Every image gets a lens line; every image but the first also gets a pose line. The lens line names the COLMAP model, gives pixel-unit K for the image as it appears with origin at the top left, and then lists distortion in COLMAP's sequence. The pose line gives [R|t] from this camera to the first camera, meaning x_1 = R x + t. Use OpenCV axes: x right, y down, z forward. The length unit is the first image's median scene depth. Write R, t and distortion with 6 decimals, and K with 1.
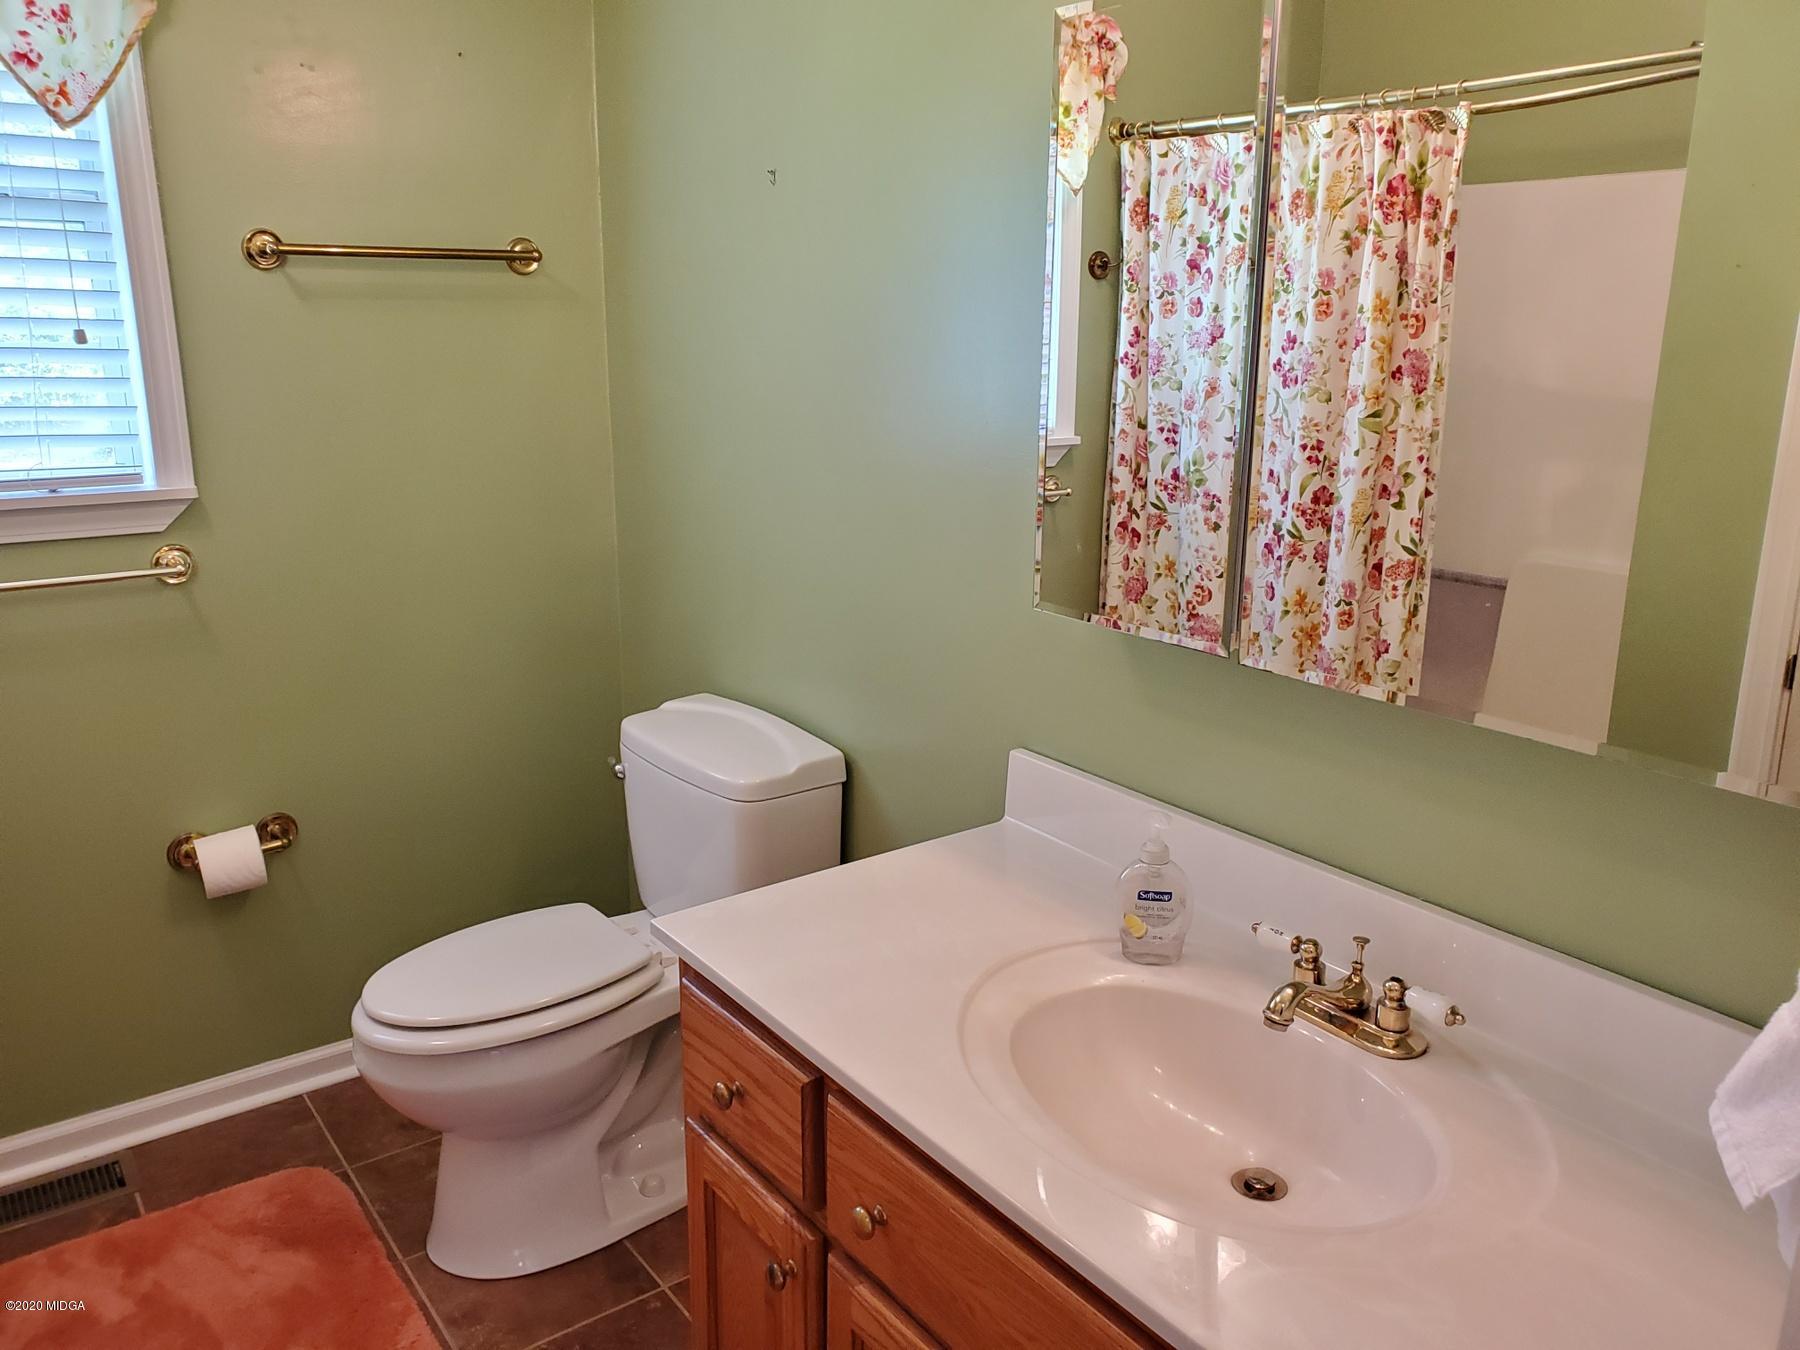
lens RADIAL K [[1398.7, 0, 905.2], [0, 1398.7, 667.6], [0, 0, 1]] dist [0.042970, -0.031752]
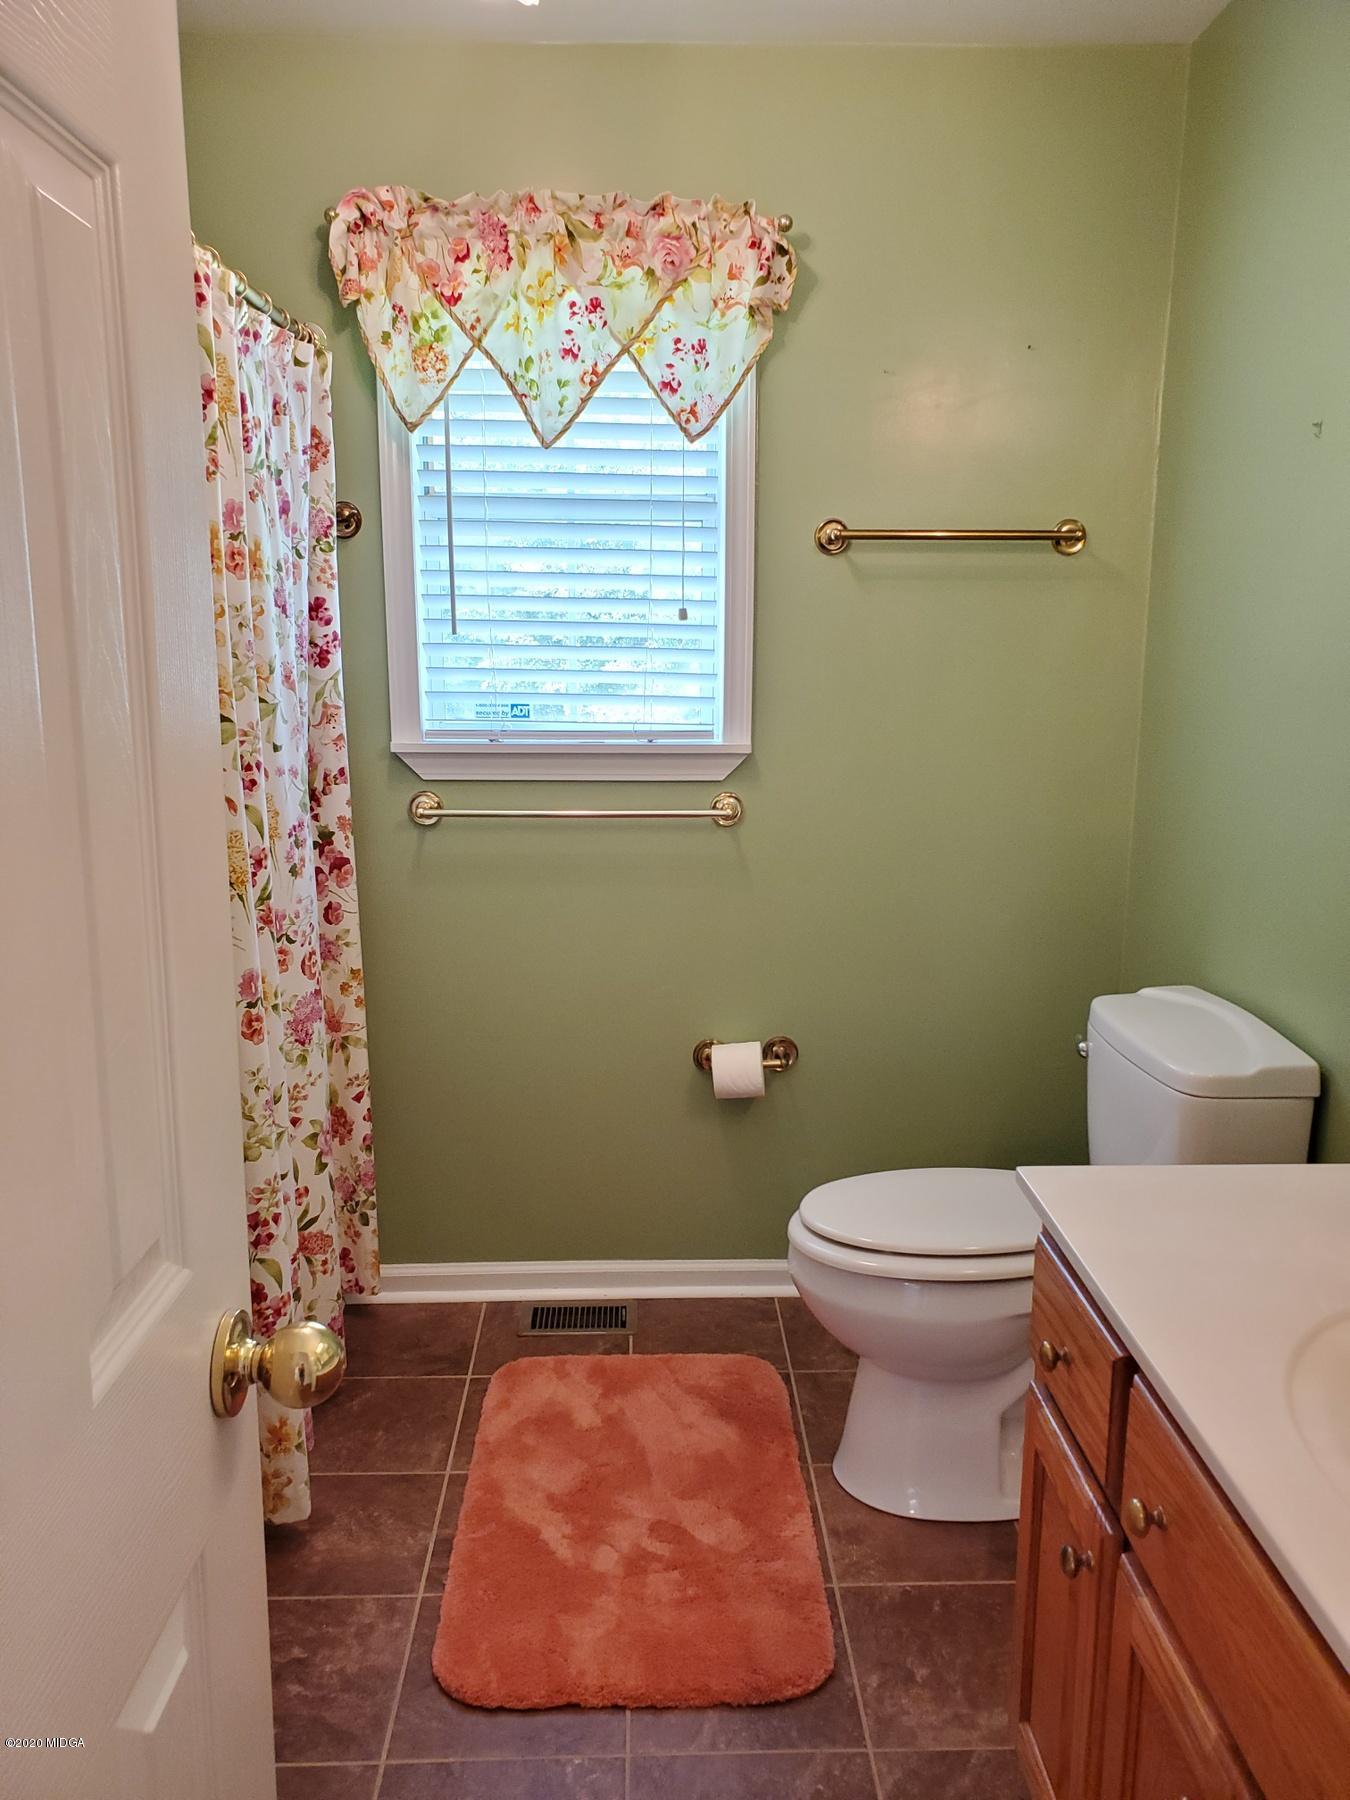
lens RADIAL K [[1398.7, 0, 667.2], [0, 1398.7, 907.6], [0, 0, 1]] dist [0.042970, -0.031752]
pose [[0.819923, 0.111146, -0.561581, 0.105435], [-0.143733, 0.989517, -0.014012, 0.034127], [0.554137, 0.092207, 0.827303, 0.022517]]
